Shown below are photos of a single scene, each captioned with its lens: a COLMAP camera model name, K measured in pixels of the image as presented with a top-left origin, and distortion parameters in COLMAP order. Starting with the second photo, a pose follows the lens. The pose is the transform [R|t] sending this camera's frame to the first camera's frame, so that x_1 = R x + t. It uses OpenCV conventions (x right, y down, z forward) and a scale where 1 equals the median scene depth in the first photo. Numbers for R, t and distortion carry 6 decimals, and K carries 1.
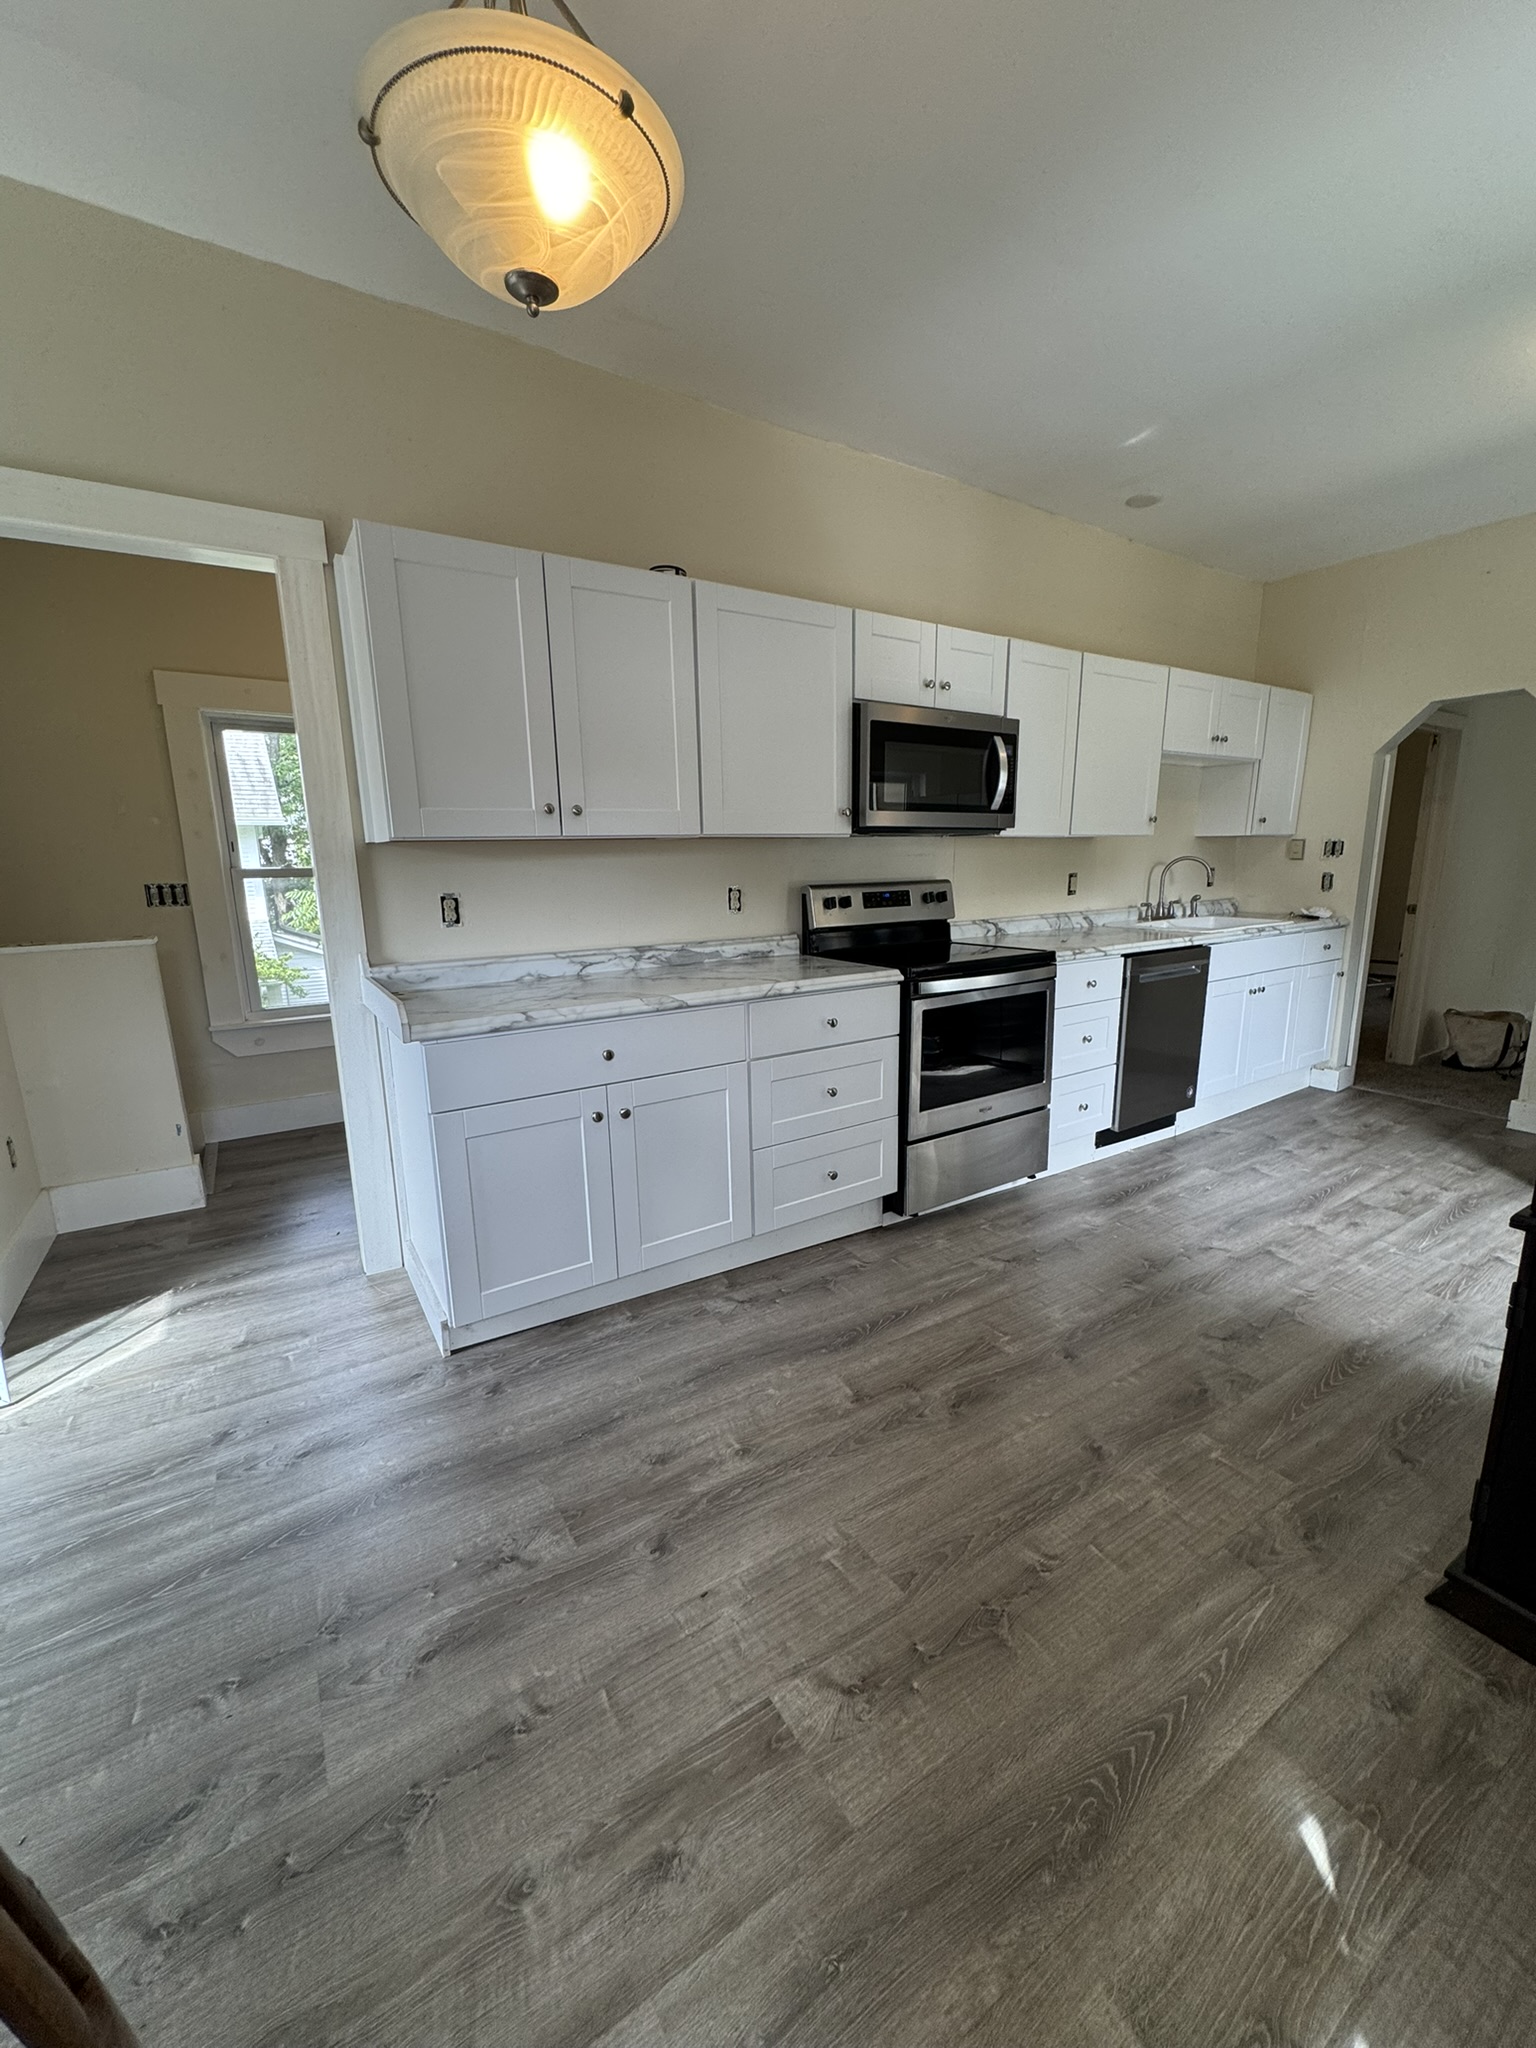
lens RADIAL K [[820.3, 0, 765.5], [0, 820.3, 1022.1], [0, 0, 1]] dist [-0.003772, 0.001265]
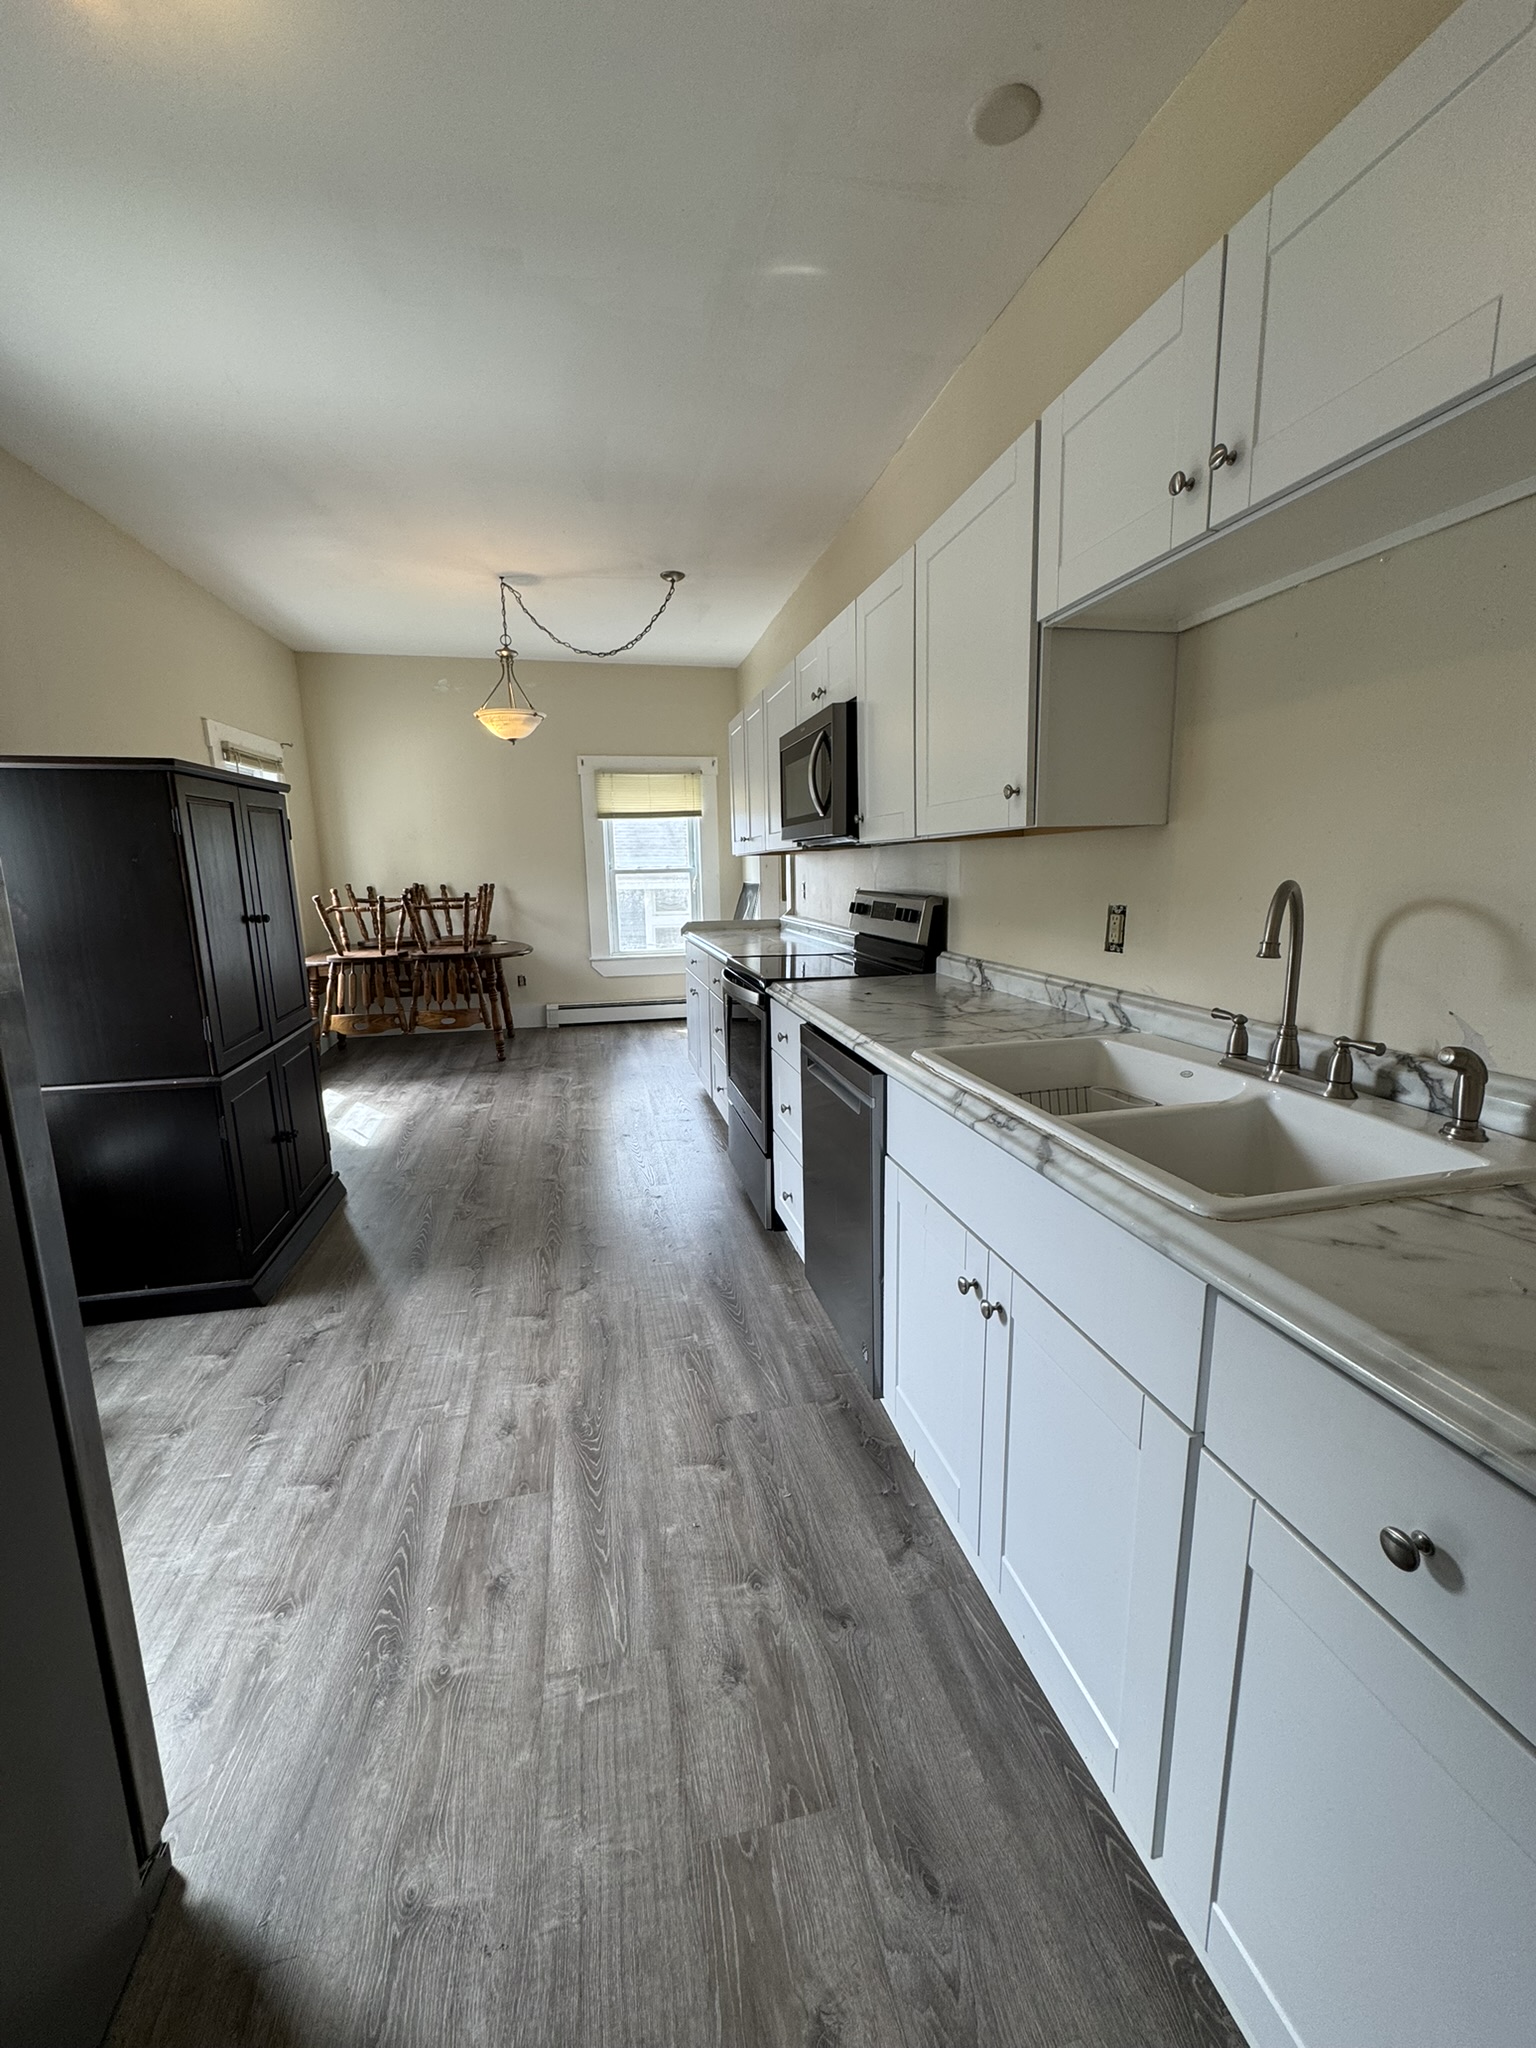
lens RADIAL K [[820.3, 0, 773.5], [0, 820.3, 1018.8], [0, 0, 1]] dist [-0.003772, 0.001265]
pose [[-0.337077, 0.193871, -0.921300, 1.527056], [-0.165003, 0.951257, 0.260545, -0.361587], [0.926905, 0.239841, -0.288658, 1.671395]]
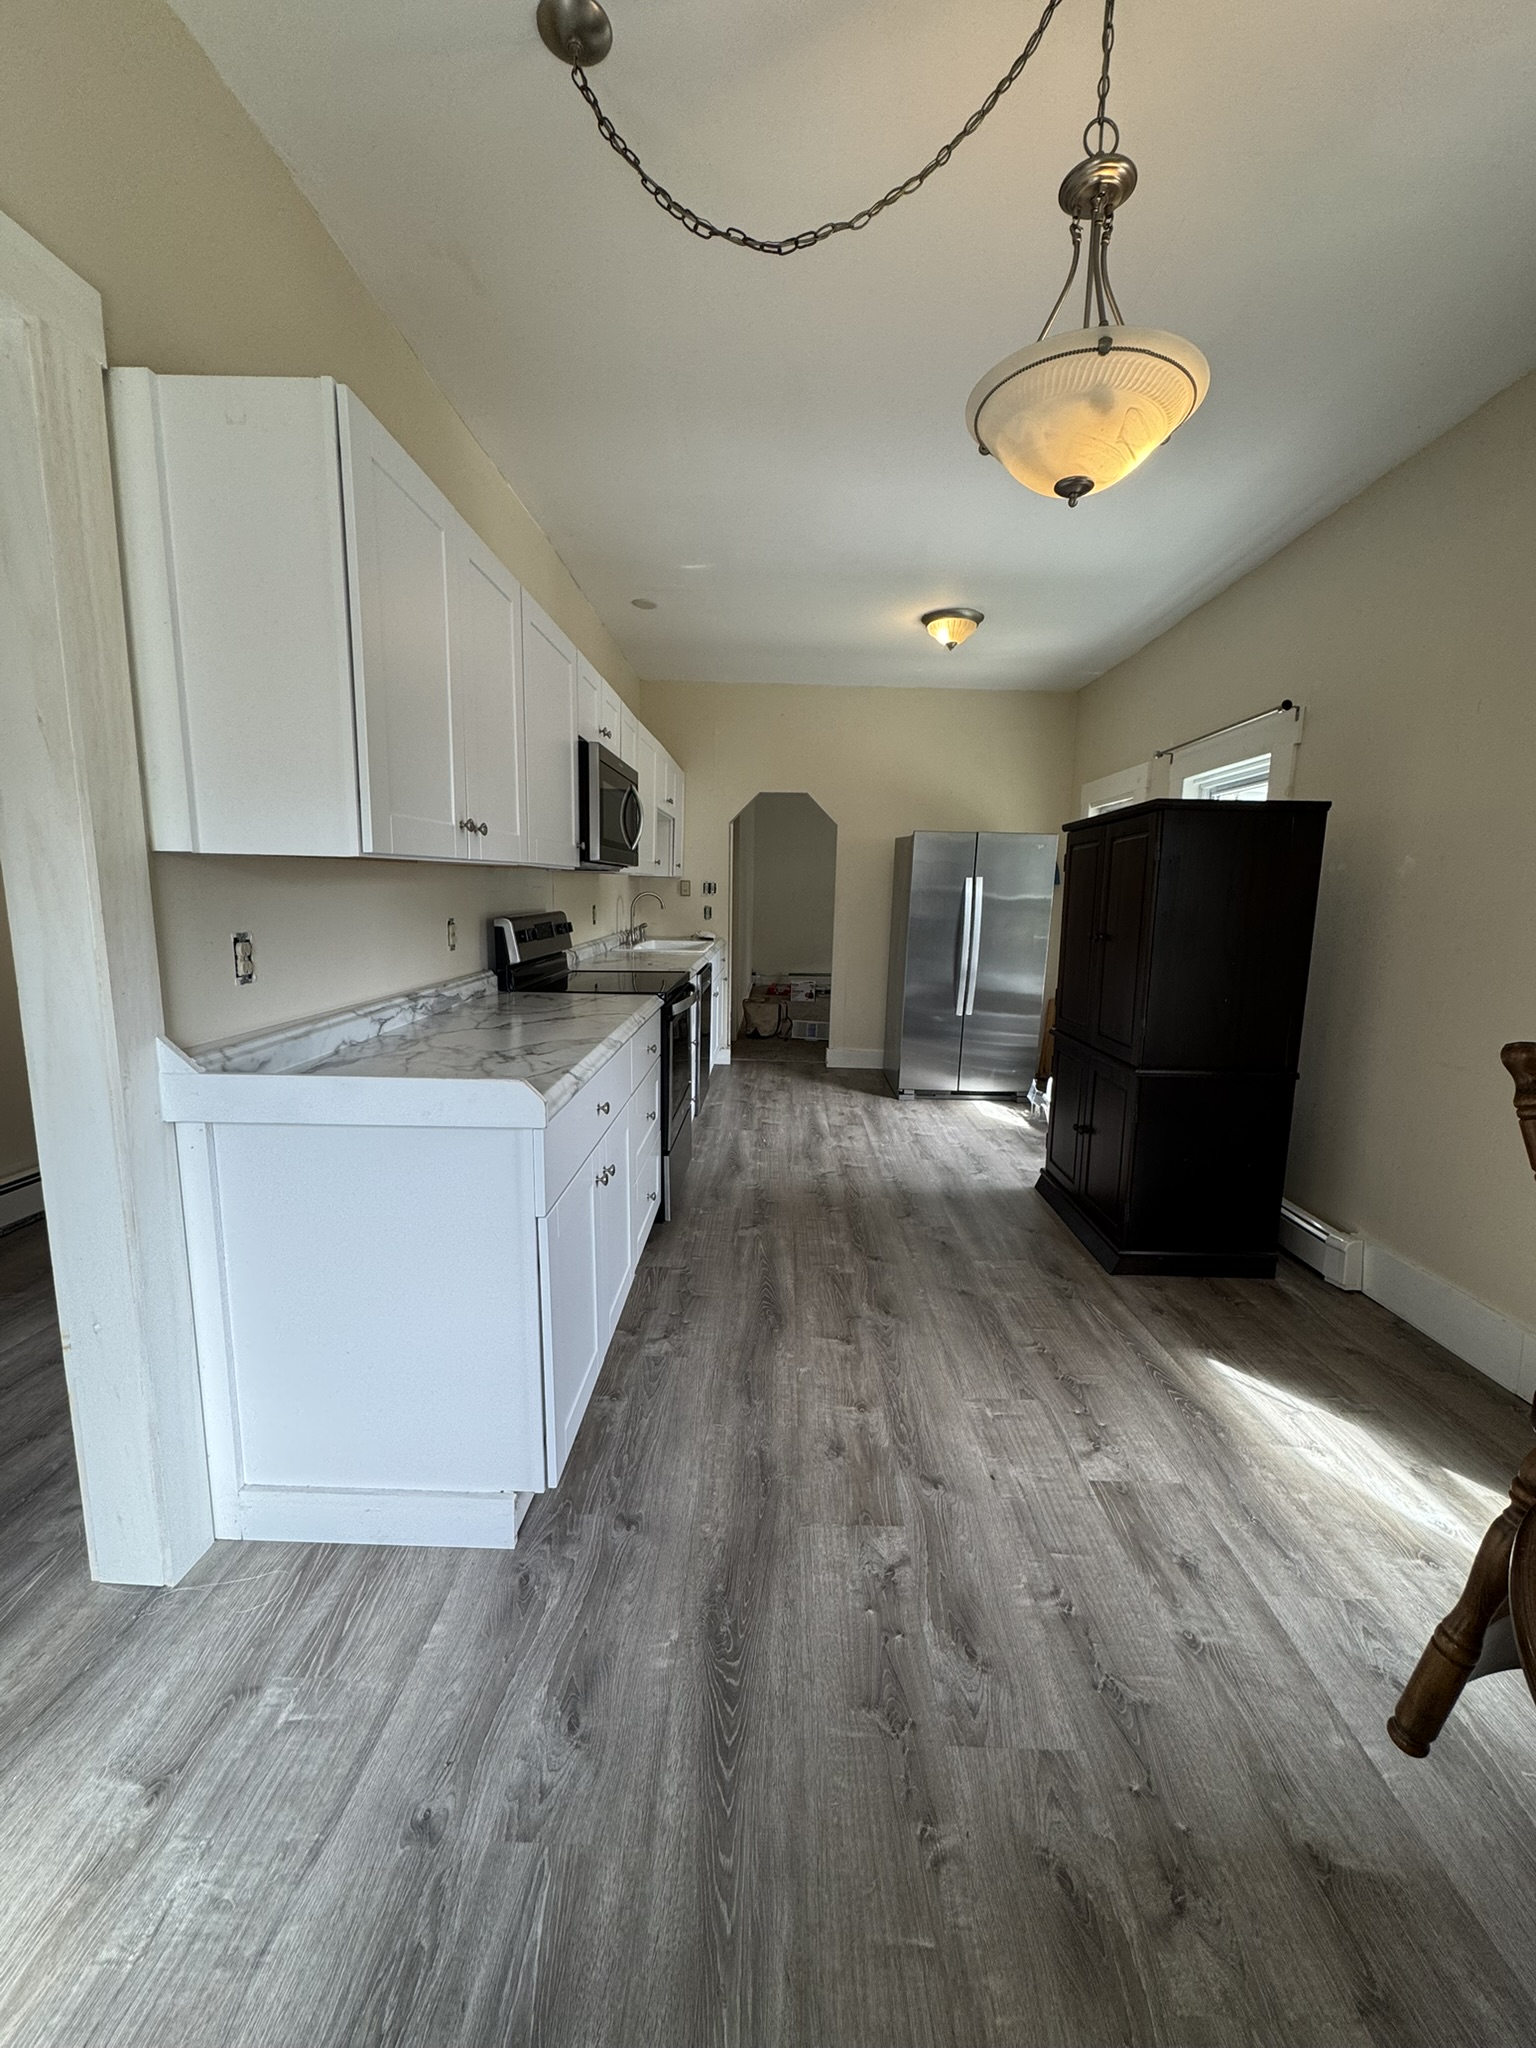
lens RADIAL K [[820.3, 0, 778.4], [0, 820.3, 1021.5], [0, 0, 1]] dist [-0.003772, 0.001265]
pose [[0.546244, -0.108799, 0.830530, -0.756247], [0.137102, 0.989770, 0.039486, -0.057545], [-0.826329, 0.092298, 0.555573, 0.310578]]
